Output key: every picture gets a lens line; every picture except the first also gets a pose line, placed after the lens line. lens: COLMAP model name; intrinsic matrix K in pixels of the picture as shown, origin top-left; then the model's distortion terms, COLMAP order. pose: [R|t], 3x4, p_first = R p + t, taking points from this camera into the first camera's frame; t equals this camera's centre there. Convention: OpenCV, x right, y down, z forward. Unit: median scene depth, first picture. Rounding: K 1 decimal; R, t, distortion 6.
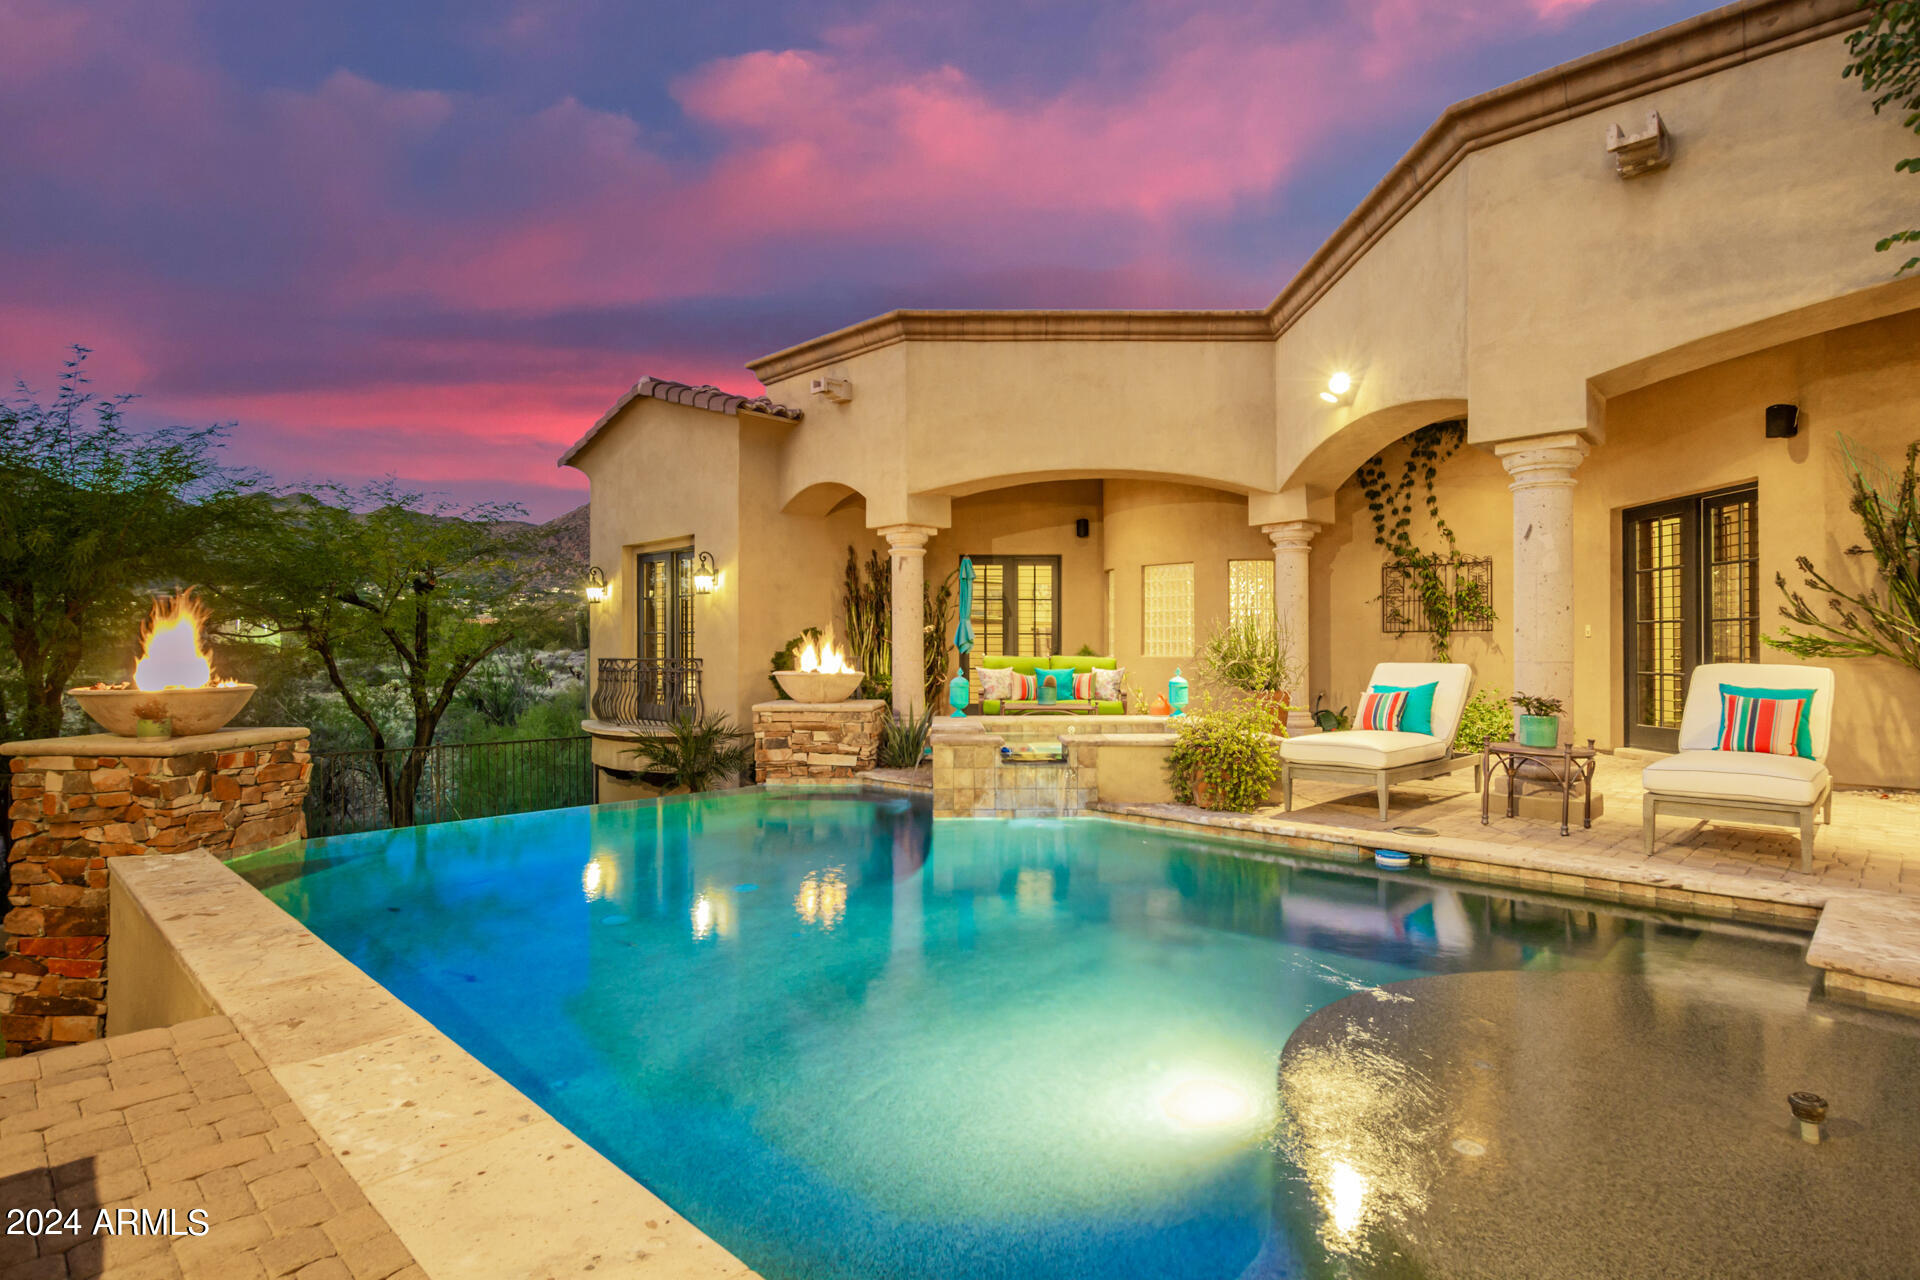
lens RADIAL K [[980.1, 0, 969.2], [0, 980.1, 641.5], [0, 0, 1]] dist [-0.005969, 0.000694]
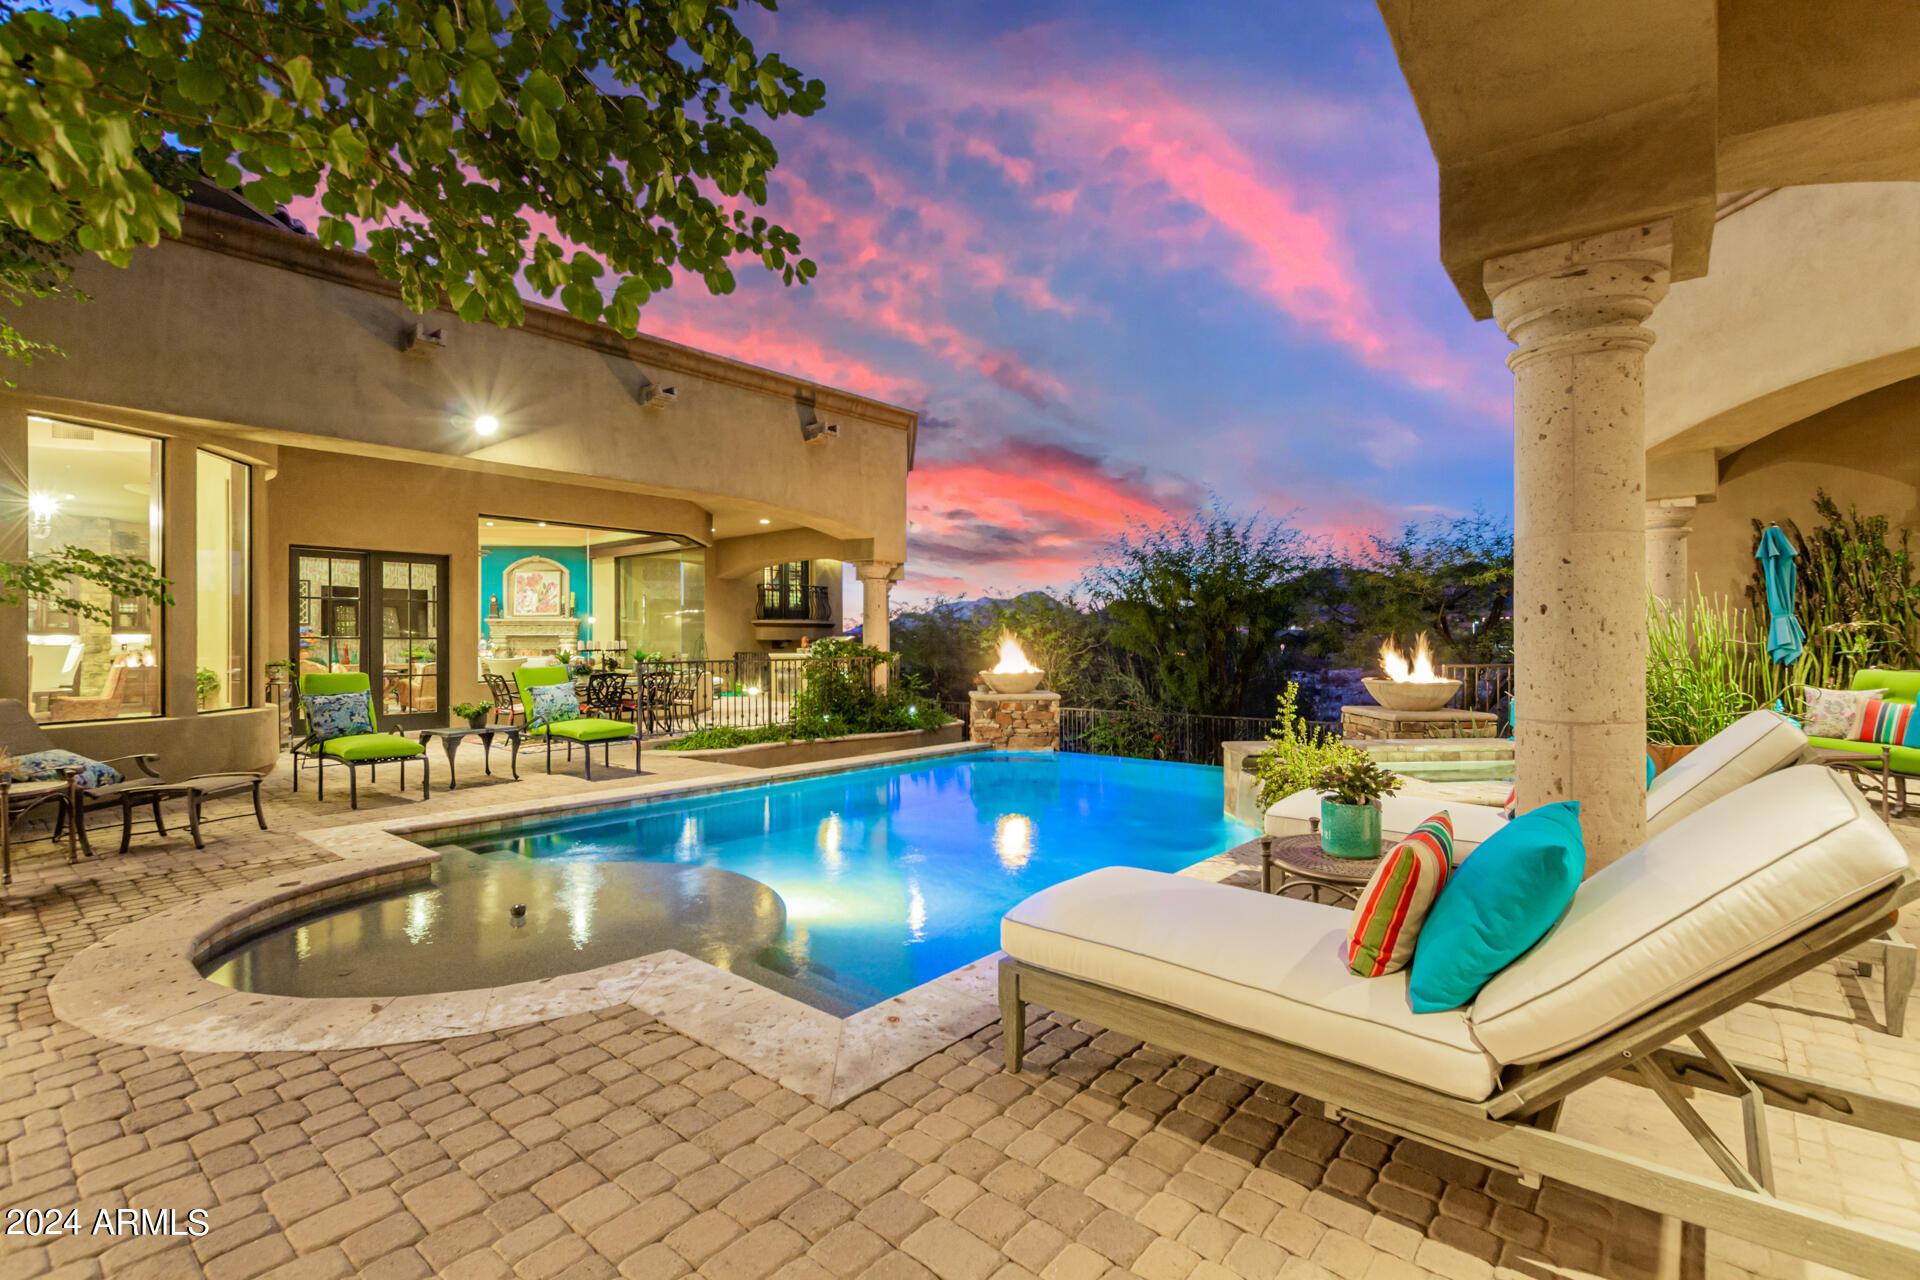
lens RADIAL K [[874.6, 0, 968.4], [0, 874.6, 642.6], [0, 0, 1]] dist [0.002423, -0.000488]
pose [[0.068071, 0.002060, -0.997678, 0.599287], [0.012234, 0.999921, 0.002899, -0.013050], [0.997605, -0.012403, 0.068041, 0.402117]]
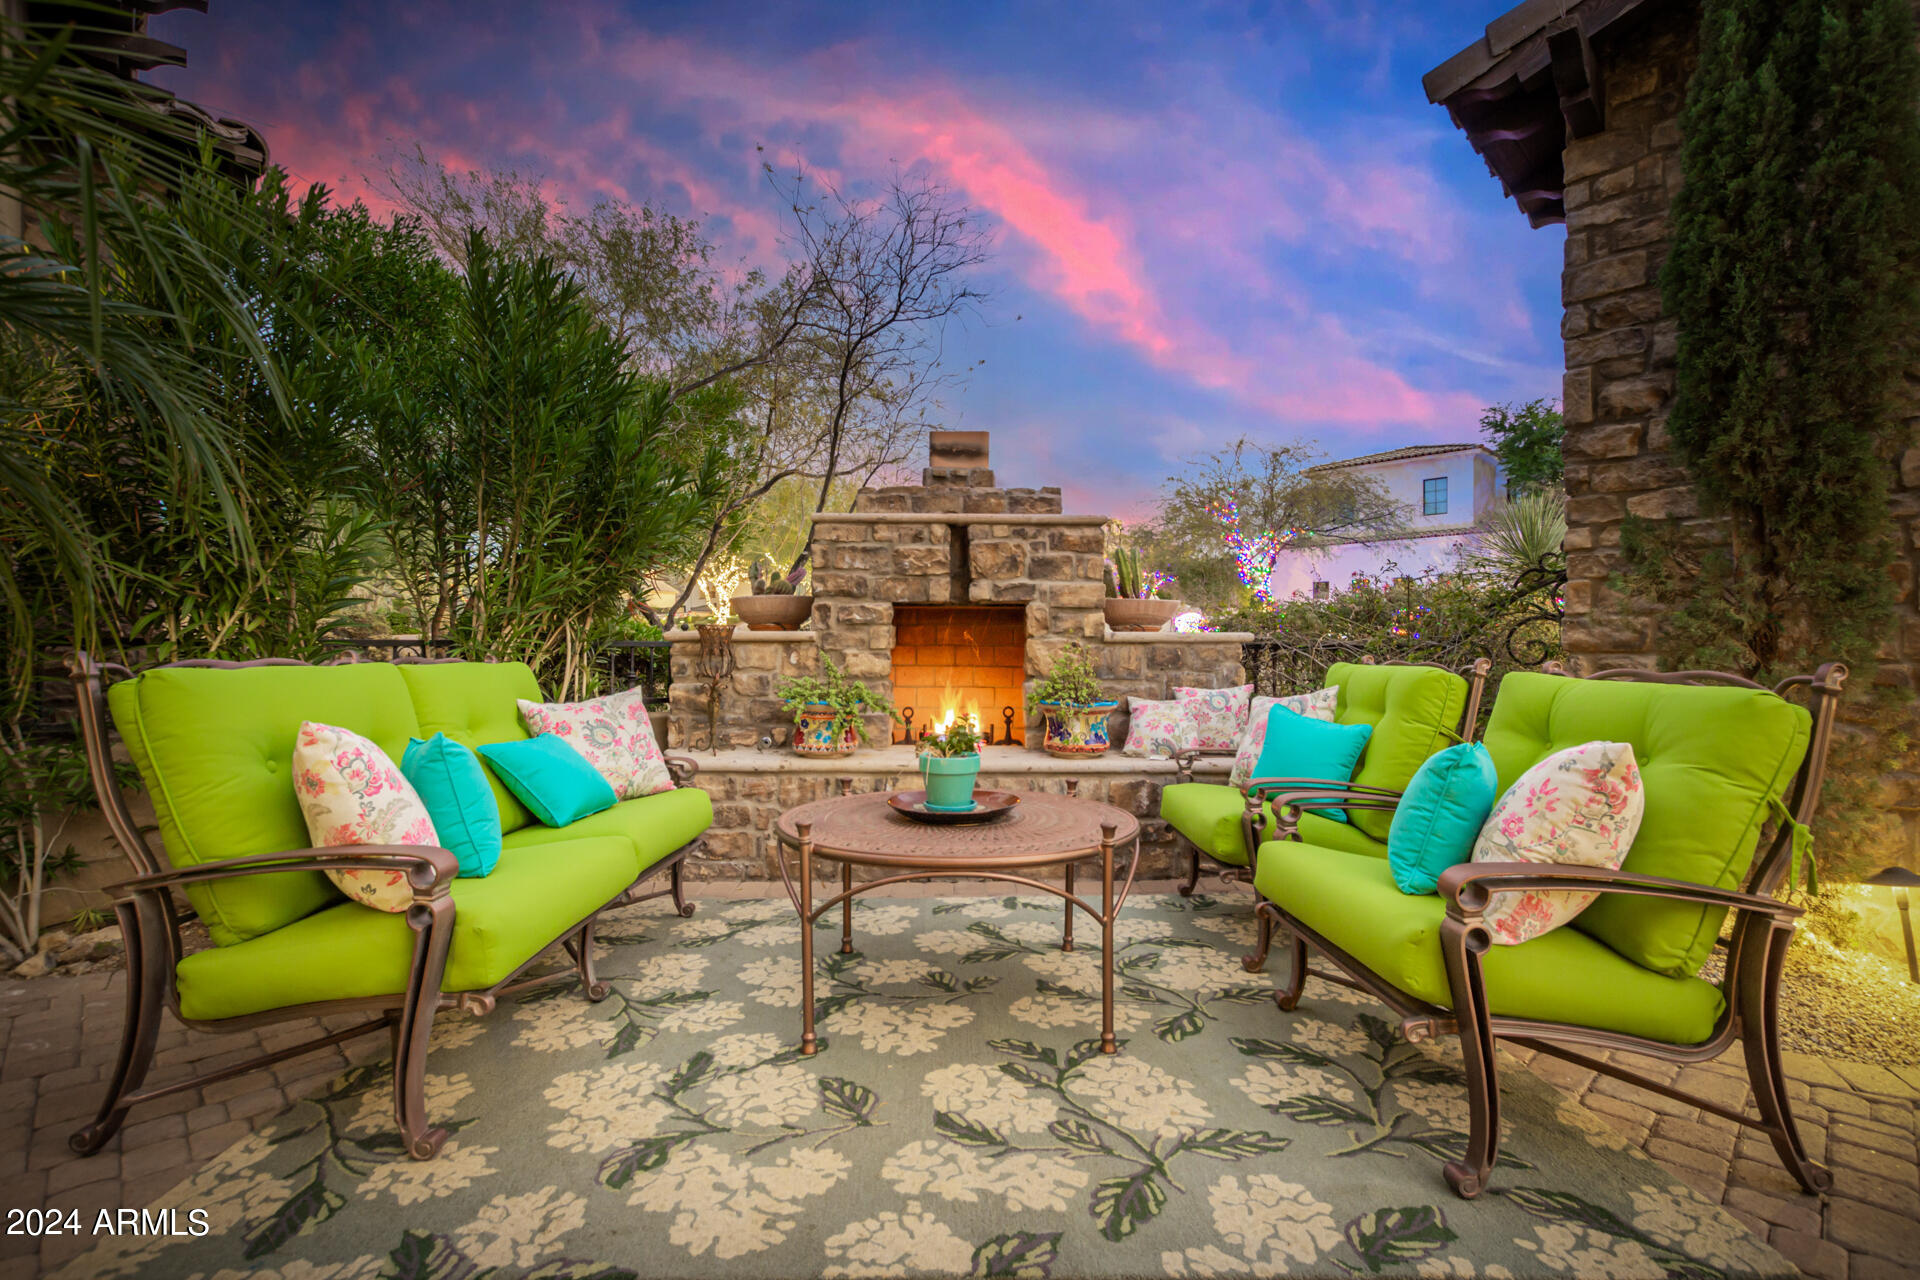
lens RADIAL K [[874.6, 0, 959.8], [0, 874.6, 642.9], [0, 0, 1]] dist [0.002423, -0.000488]
pose [[0.069014, 0.003202, -0.997611, 0.685972], [0.010916, 0.999933, 0.003965, 0.011898], [0.997556, -0.011164, 0.068975, 0.646623]]
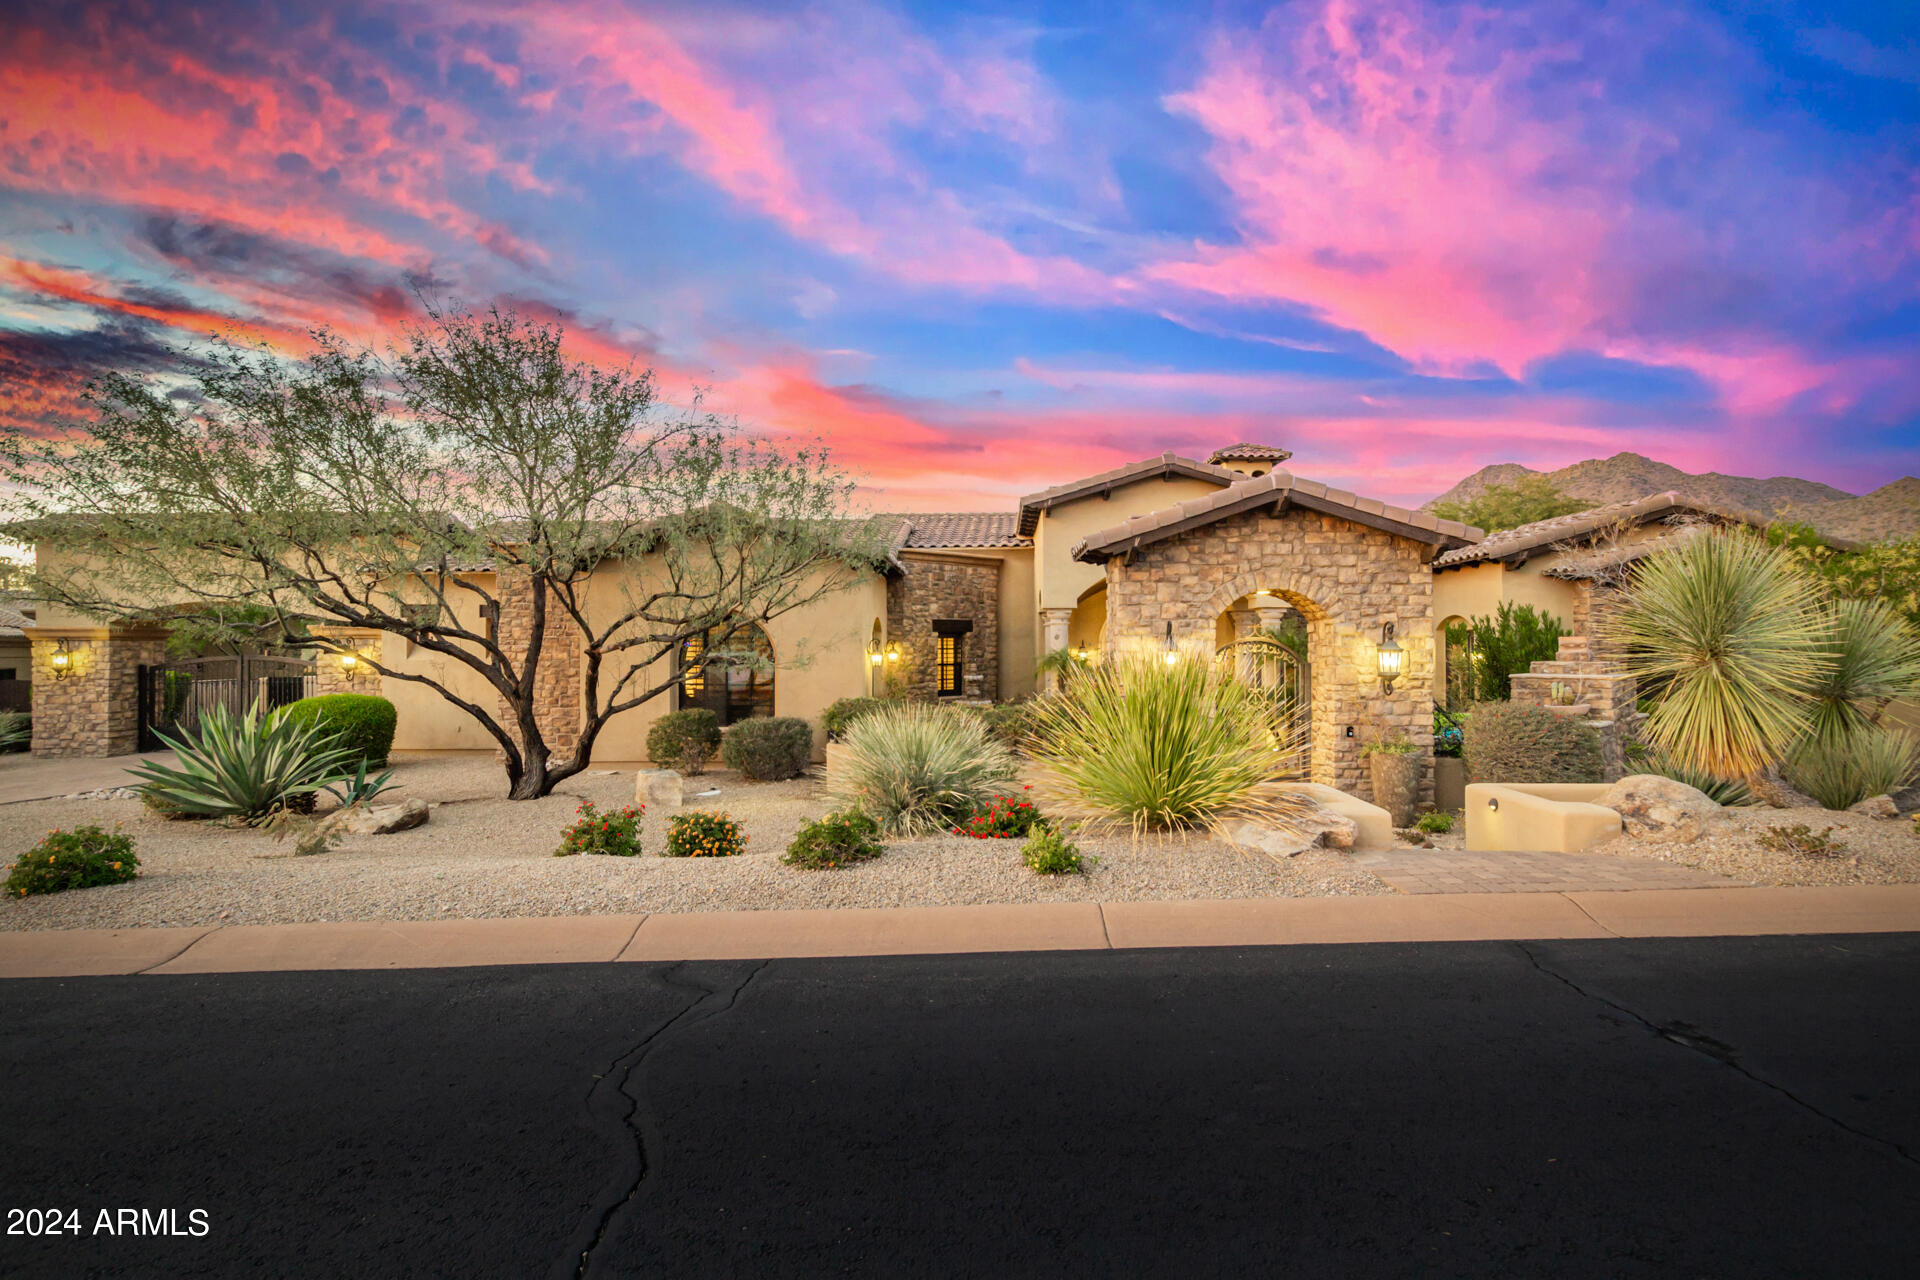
lens RADIAL K [[874.6, 0, 957.7], [0, 874.6, 639.4], [0, 0, 1]] dist [0.002423, -0.000488]
pose [[0.067136, 0.001892, -0.997742, 0.899192], [0.015884, 0.999869, 0.002965, 0.278090], [0.997617, -0.016047, 0.067098, 1.161756]]
